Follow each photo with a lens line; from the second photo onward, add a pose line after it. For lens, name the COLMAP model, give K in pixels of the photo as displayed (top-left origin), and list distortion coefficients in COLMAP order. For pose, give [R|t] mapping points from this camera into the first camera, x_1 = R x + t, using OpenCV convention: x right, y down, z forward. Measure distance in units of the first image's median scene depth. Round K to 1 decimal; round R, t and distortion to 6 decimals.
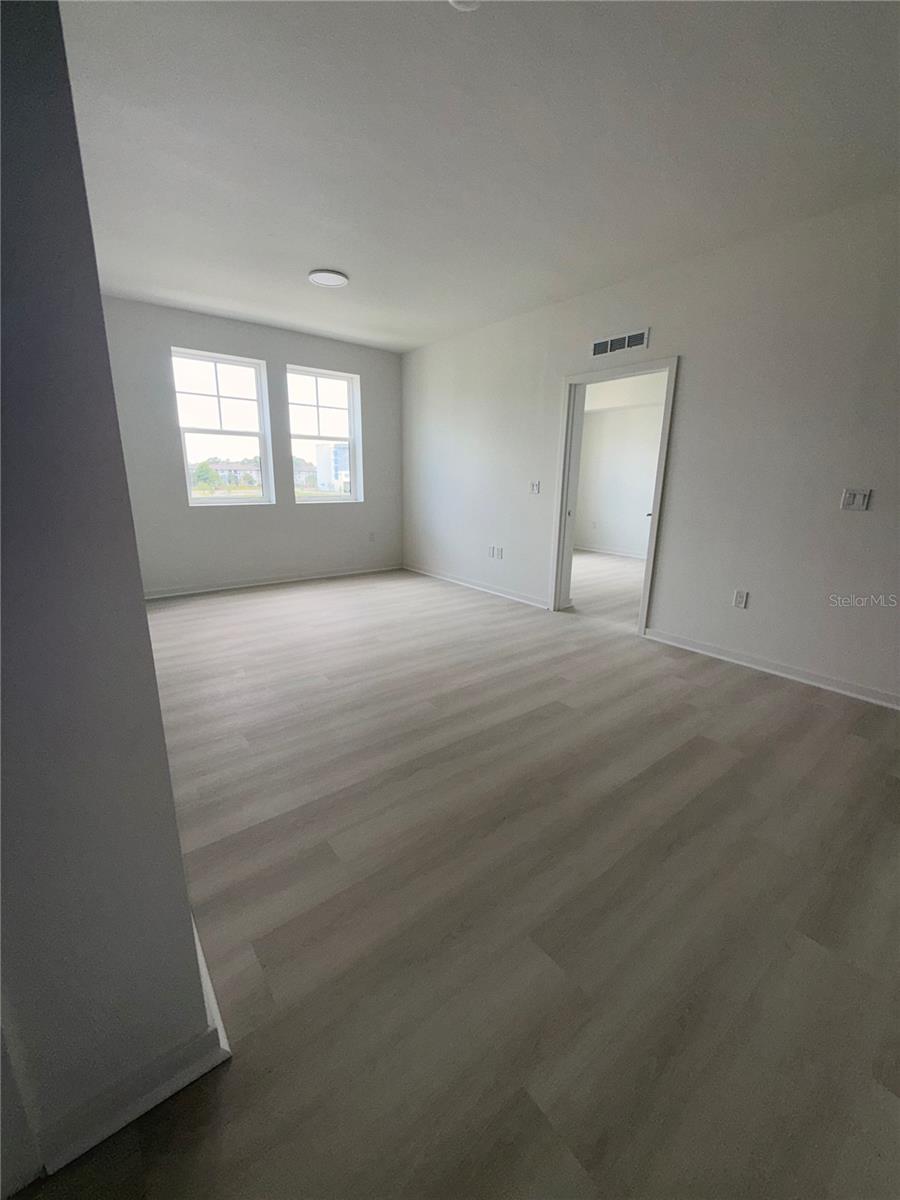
lens RADIAL K [[474.8, 0, 450.5], [0, 474.8, 595.0], [0, 0, 1]] dist [-0.000299, -0.000047]
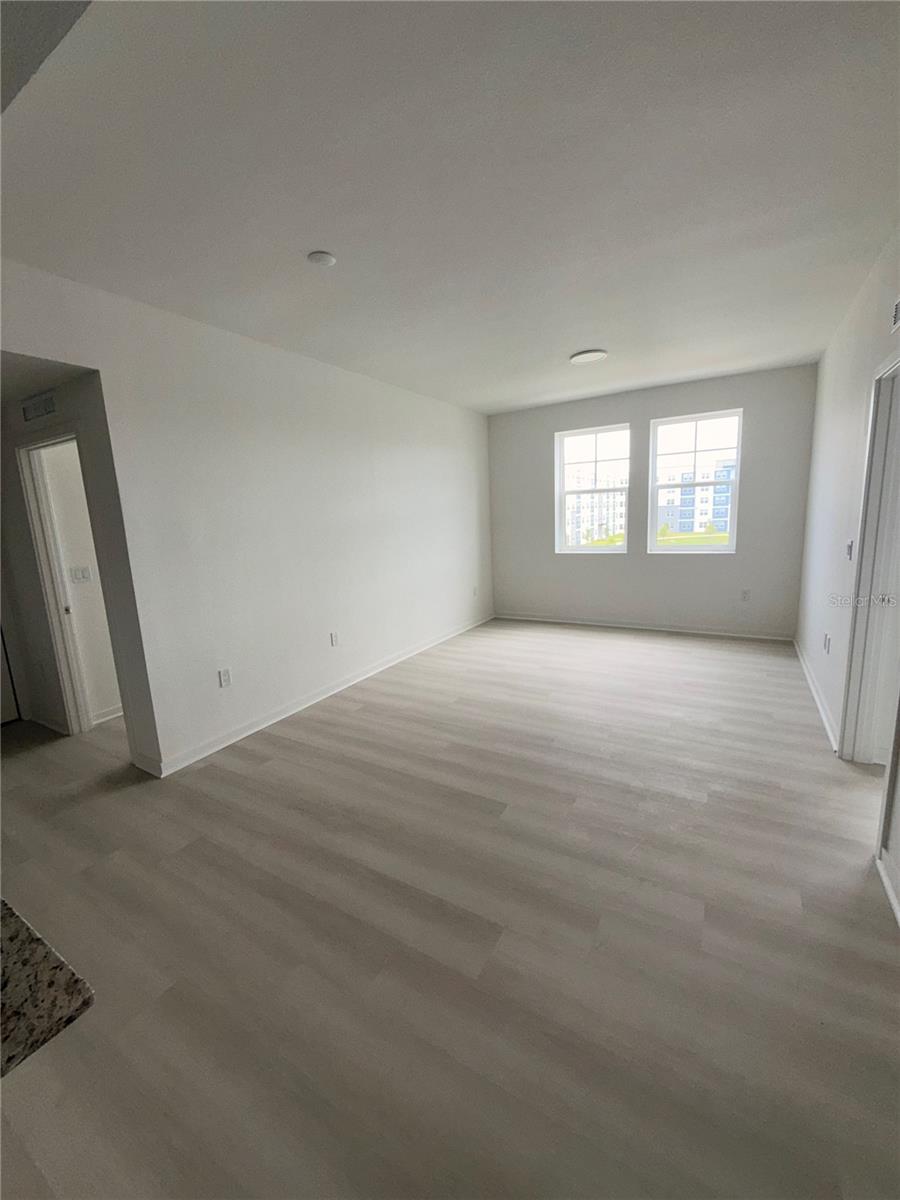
lens RADIAL K [[474.8, 0, 450.5], [0, 474.8, 595.0], [0, 0, 1]] dist [-0.000299, -0.000047]
pose [[0.362074, 0.127918, -0.923331, 0.488879], [-0.178992, 0.981647, 0.065807, -0.102485], [0.914803, 0.141441, 0.378325, 0.264293]]
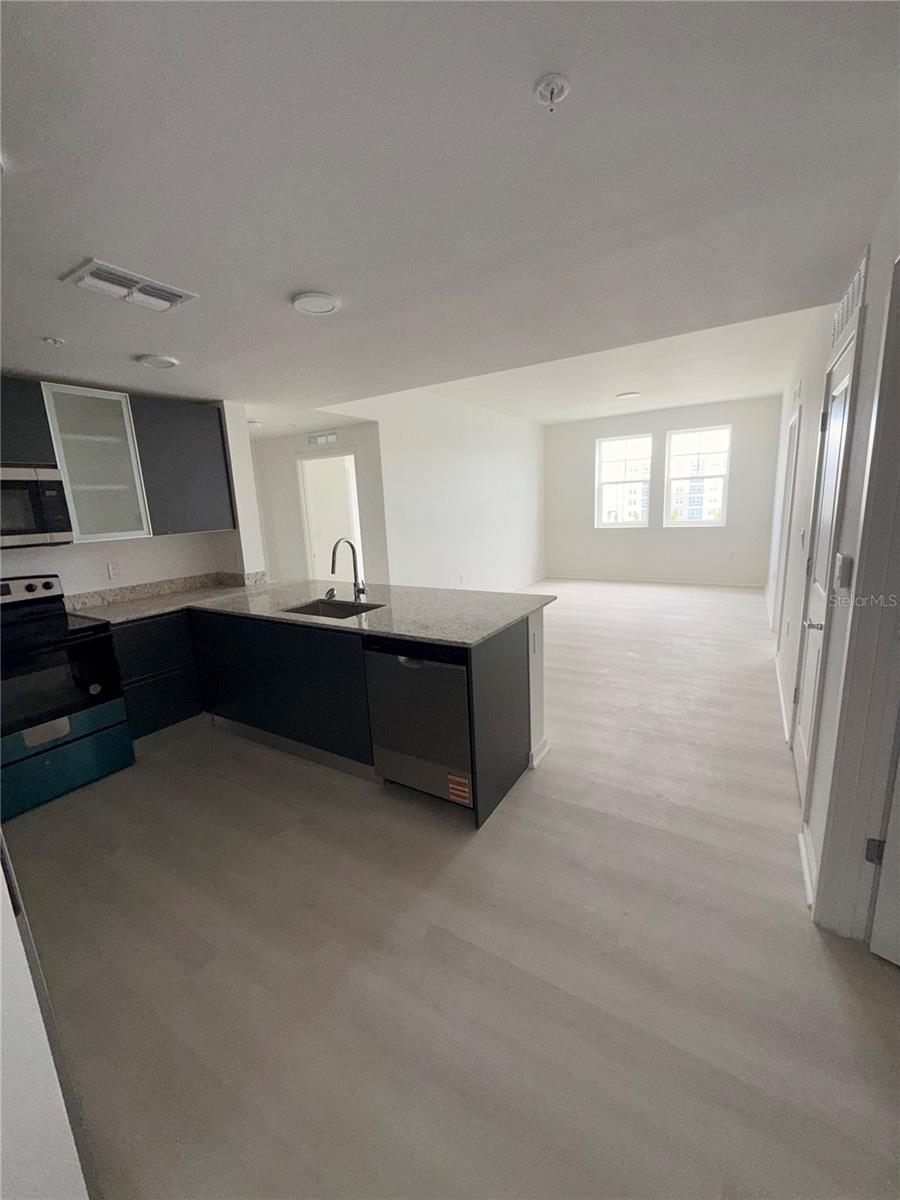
lens RADIAL K [[474.8, 0, 450.5], [0, 474.8, 595.0], [0, 0, 1]] dist [-0.000299, -0.000047]
pose [[0.348982, 0.150047, -0.925039, 0.822091], [-0.177707, 0.979784, 0.091884, -0.013922], [0.920126, 0.132320, 0.368591, -0.068727]]
